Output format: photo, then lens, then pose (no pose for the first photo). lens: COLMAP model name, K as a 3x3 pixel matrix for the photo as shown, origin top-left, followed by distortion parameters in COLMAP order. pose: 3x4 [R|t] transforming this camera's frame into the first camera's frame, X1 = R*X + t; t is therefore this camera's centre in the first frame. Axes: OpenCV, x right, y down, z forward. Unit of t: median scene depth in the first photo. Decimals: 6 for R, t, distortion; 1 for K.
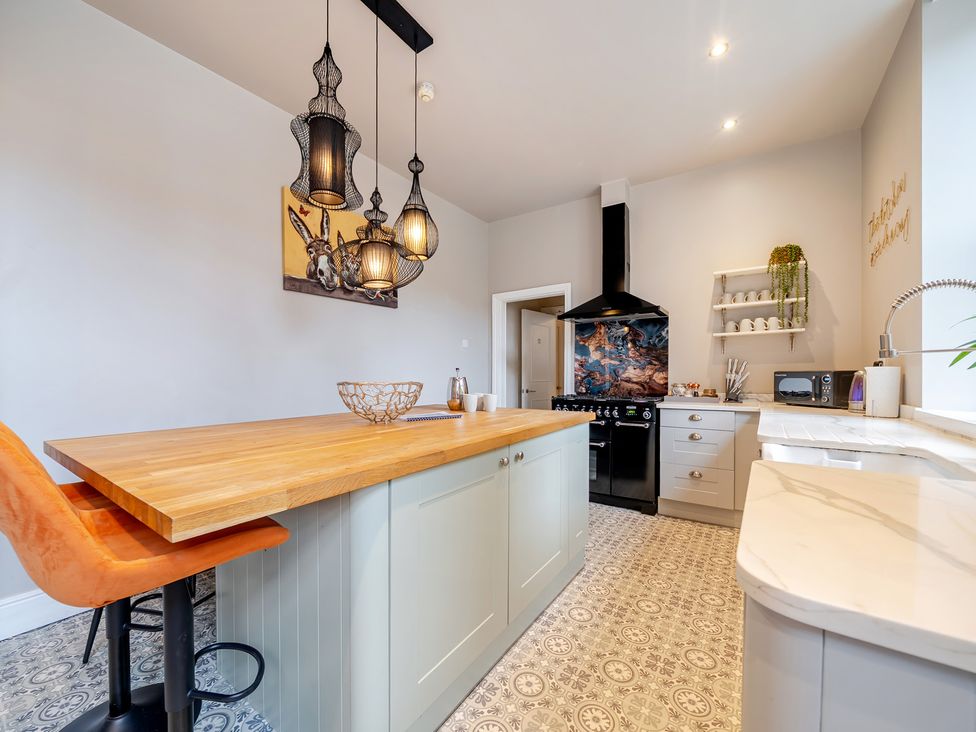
lens RADIAL K [[382.3, 0, 486.3], [0, 382.3, 374.7], [0, 0, 1]] dist [-0.000683, -0.000241]
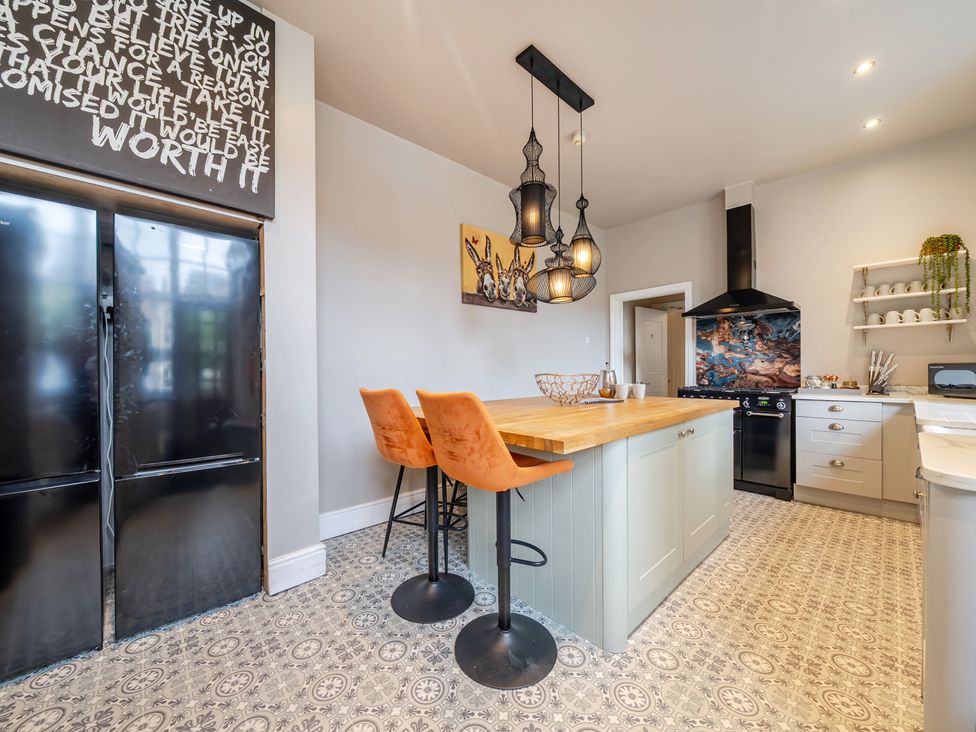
lens RADIAL K [[372.4, 0, 488.0], [0, 372.4, 366.0], [0, 0, 1]] dist [-0.001331, -0.000287]
pose [[0.976729, -0.005986, -0.214396, -0.153610], [0.004445, 0.999961, -0.007670, 0.000681], [0.214433, 0.006538, 0.976717, -0.183365]]
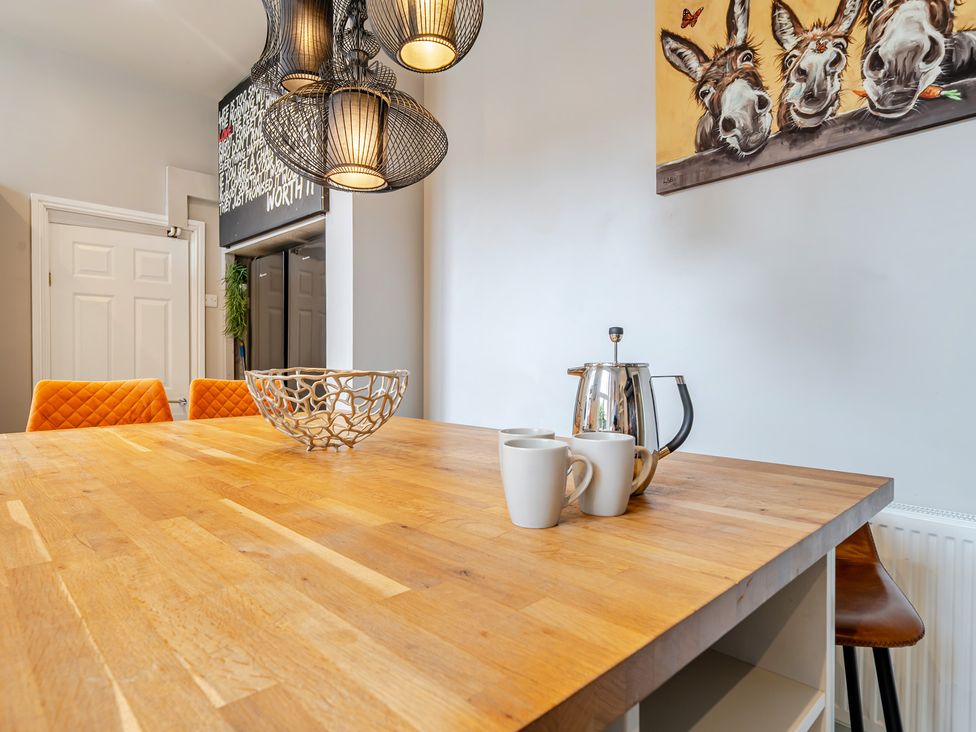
lens RADIAL K [[561.1, 0, 488.0], [0, 561.1, 372.0], [0, 0, 1]] dist [-0.004319, -0.000197]
pose [[-0.194691, 0.021024, -0.980639, 0.250168], [0.005406, 0.999778, 0.020362, 0.004984], [0.980850, -0.001337, -0.194761, 0.800535]]
